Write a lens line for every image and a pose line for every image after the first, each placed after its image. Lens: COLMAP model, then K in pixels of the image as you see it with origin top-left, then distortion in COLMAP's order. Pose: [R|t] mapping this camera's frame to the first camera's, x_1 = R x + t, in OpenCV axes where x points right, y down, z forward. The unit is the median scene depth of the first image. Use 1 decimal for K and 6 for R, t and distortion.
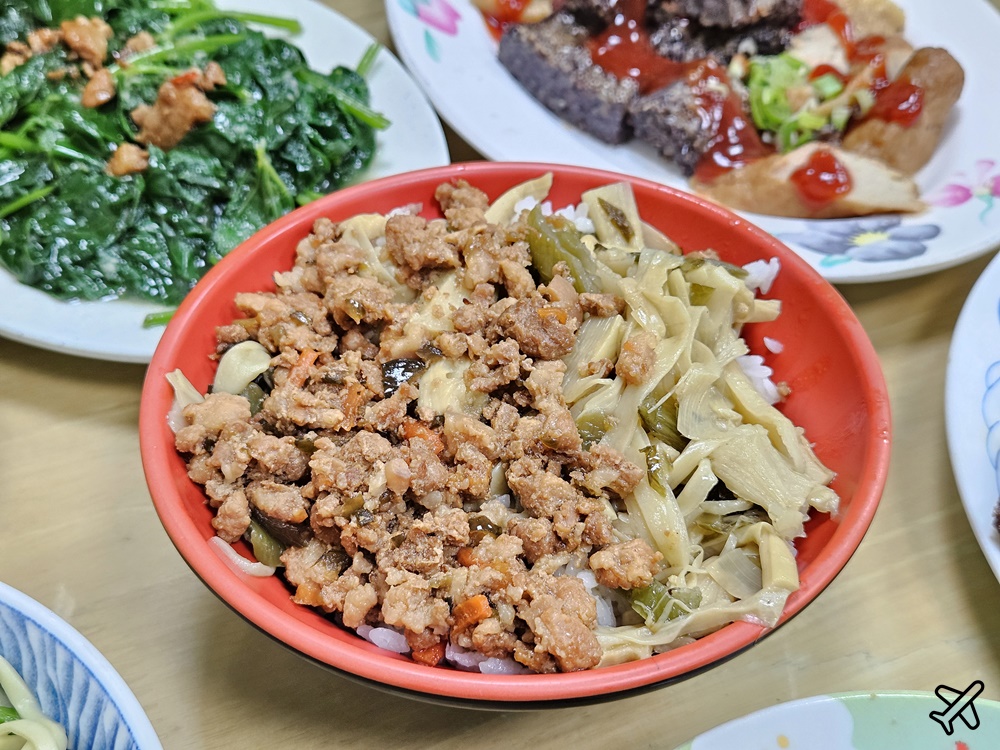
lens RADIAL K [[1340.7, 0, 498.2], [0, 1340.7, 381.2], [0, 0, 1]] dist [0.019108, 0.000000]
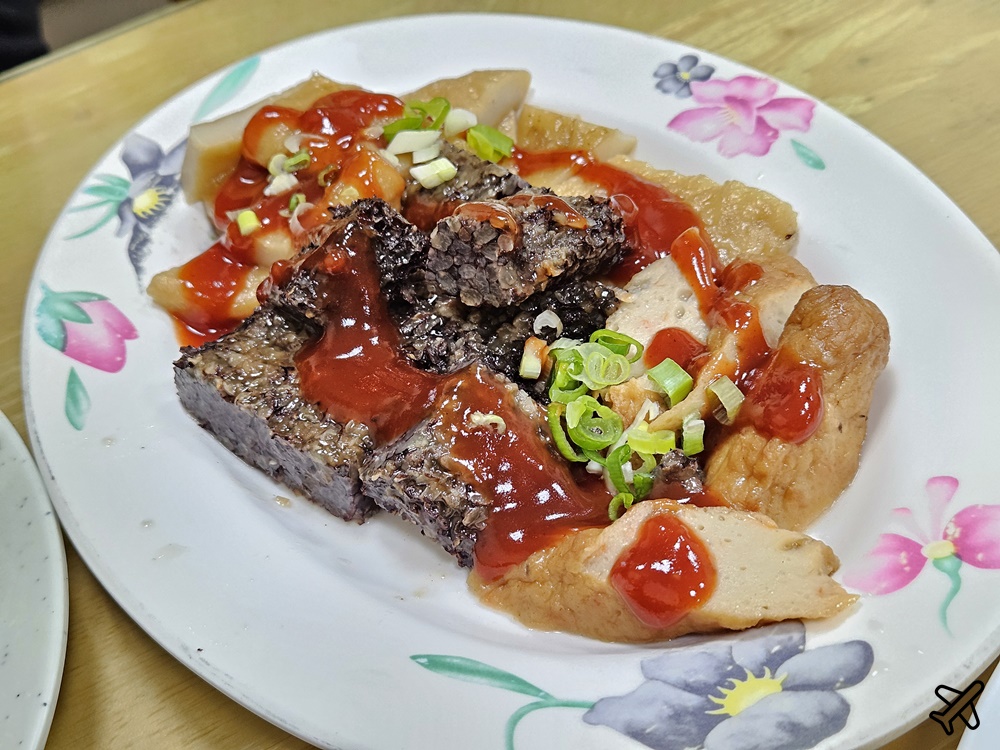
lens RADIAL K [[1340.7, 0, 506.2], [0, 1340.7, 378.6], [0, 0, 1]] dist [0.019108, 0.000000]
pose [[0.982828, -0.173442, -0.062981, 0.232341], [0.170955, 0.984341, -0.042968, -0.227884], [0.069447, 0.031463, 0.997089, 0.420405]]
